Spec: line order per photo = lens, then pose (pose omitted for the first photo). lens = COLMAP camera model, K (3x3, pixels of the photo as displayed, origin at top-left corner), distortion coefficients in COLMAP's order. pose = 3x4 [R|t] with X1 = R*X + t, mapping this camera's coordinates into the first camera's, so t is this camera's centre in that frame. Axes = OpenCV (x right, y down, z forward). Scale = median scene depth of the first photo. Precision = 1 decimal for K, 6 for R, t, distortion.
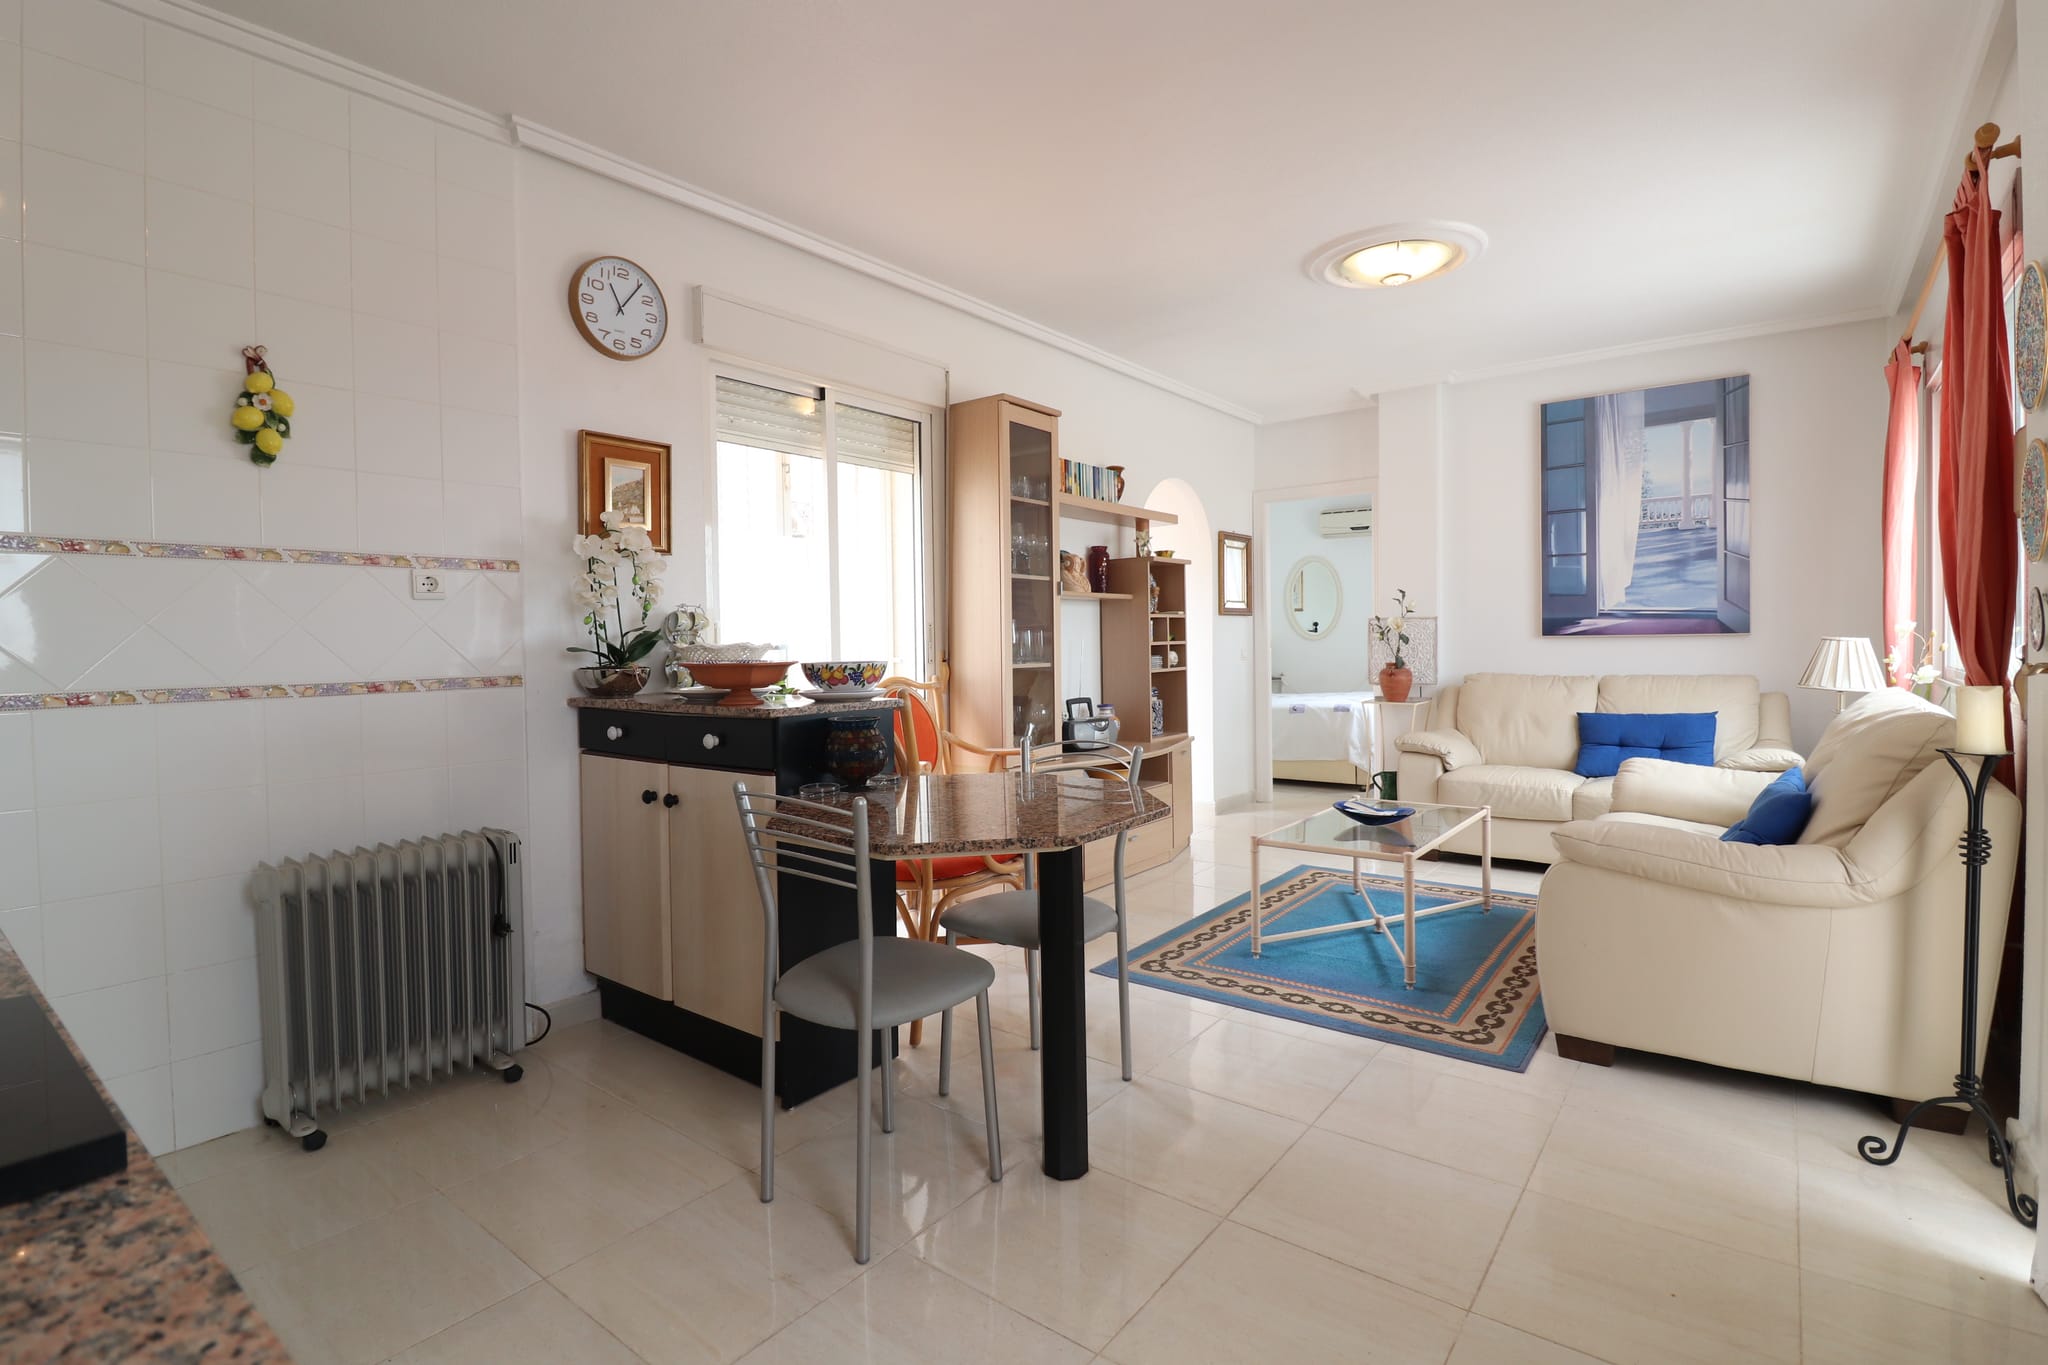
lens RADIAL K [[968.8, 0, 1023.9], [0, 968.8, 664.0], [0, 0, 1]] dist [-0.002038, -0.008819]
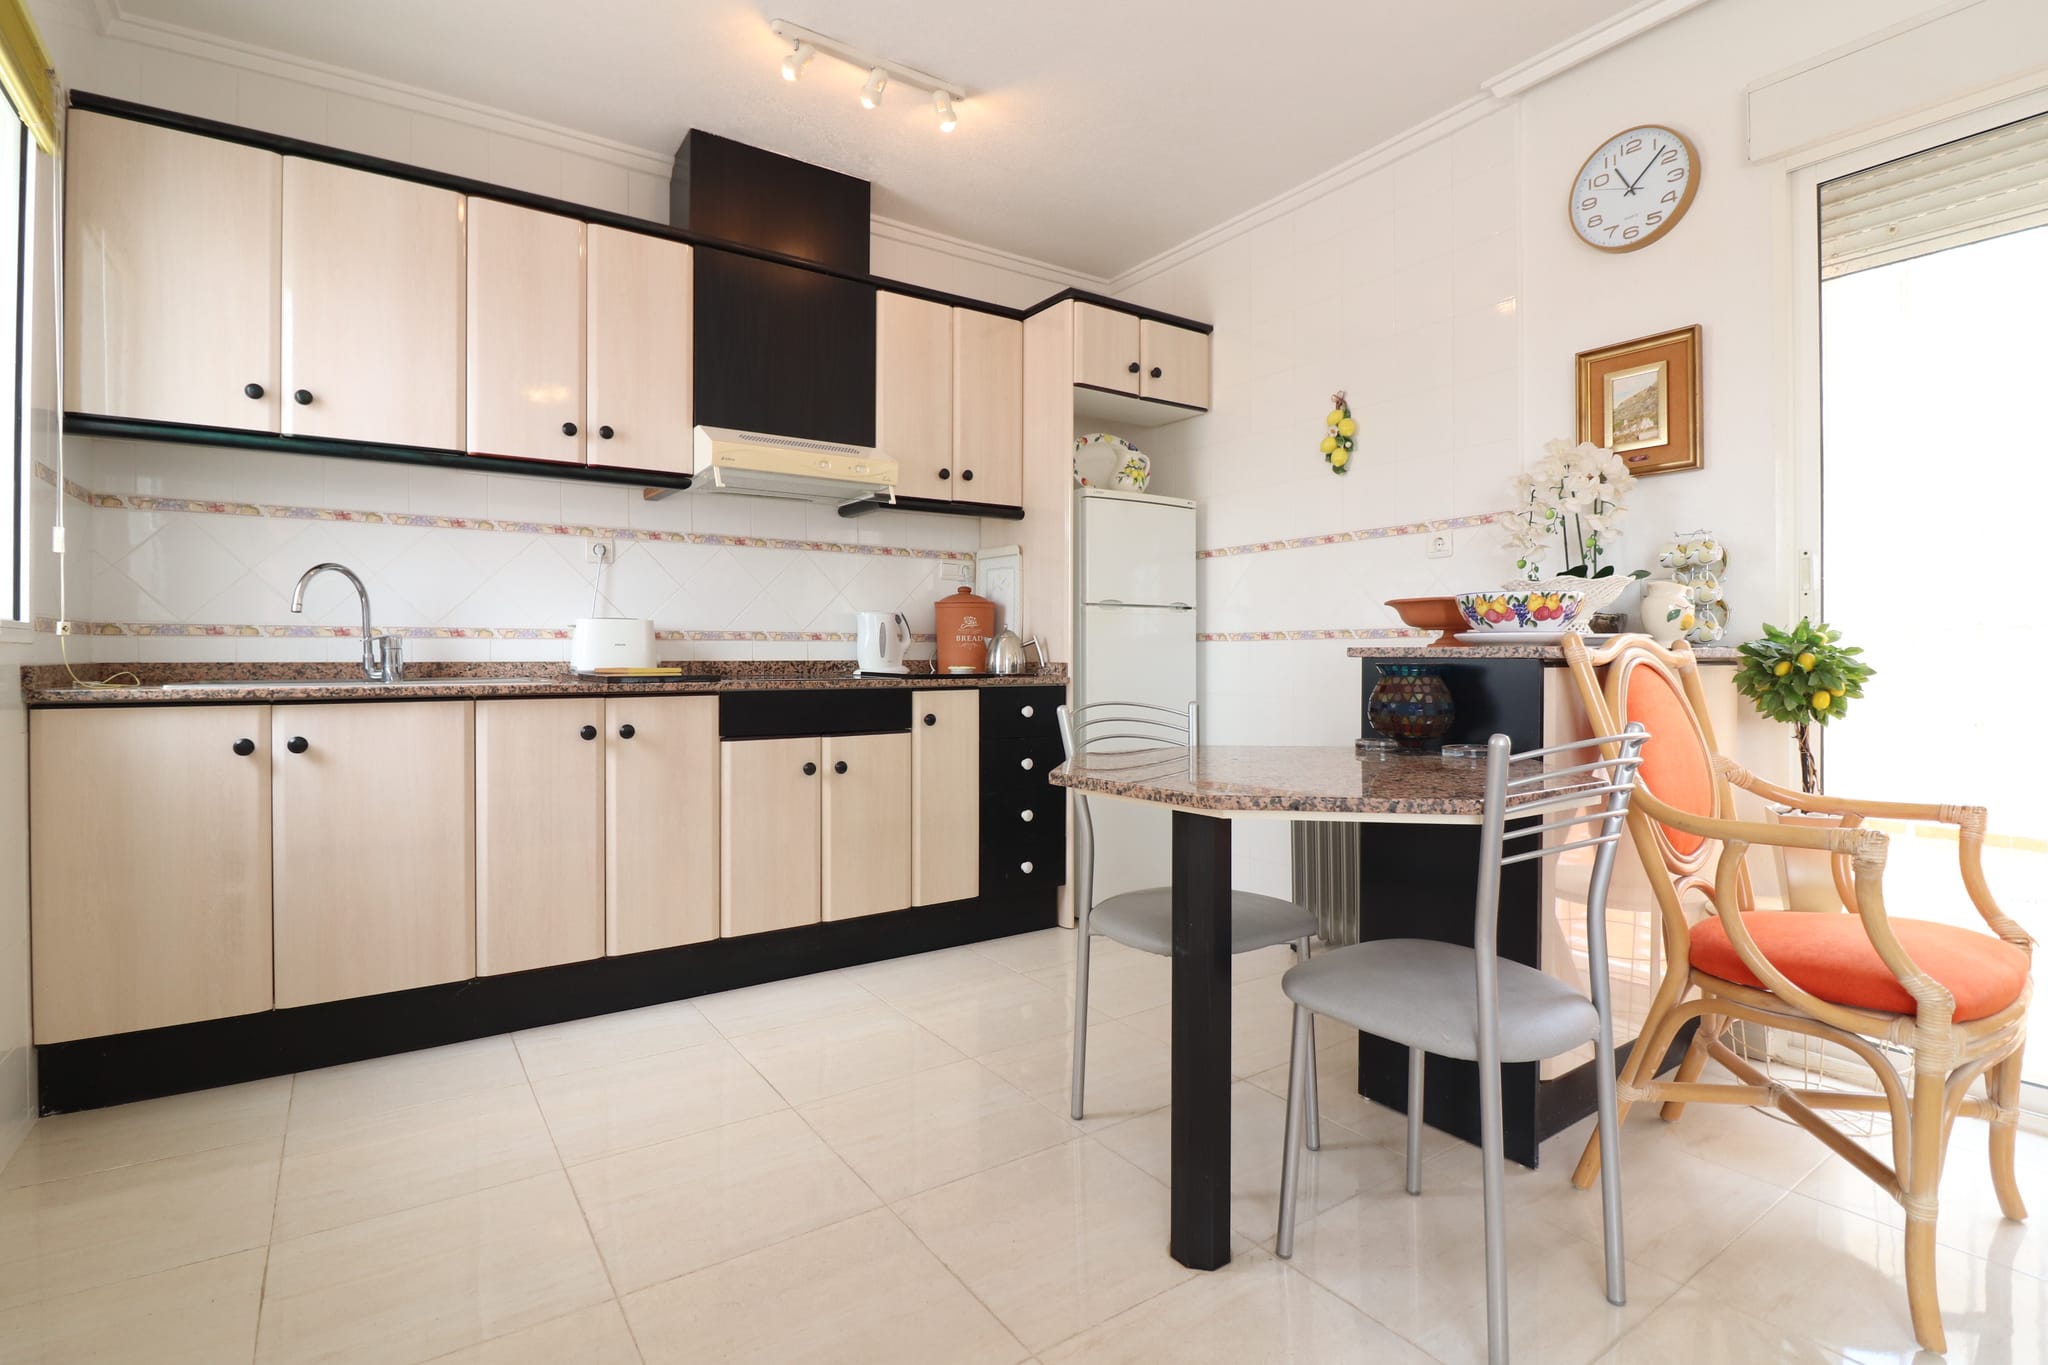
lens RADIAL K [[968.8, 0, 1034.4], [0, 968.8, 658.6], [0, 0, 1]] dist [-0.002038, -0.008819]
pose [[-0.303593, 0.009517, -0.952754, 0.274690], [-0.025634, 0.999507, 0.018152, 0.019672], [0.952457, 0.029934, -0.303199, 0.388353]]
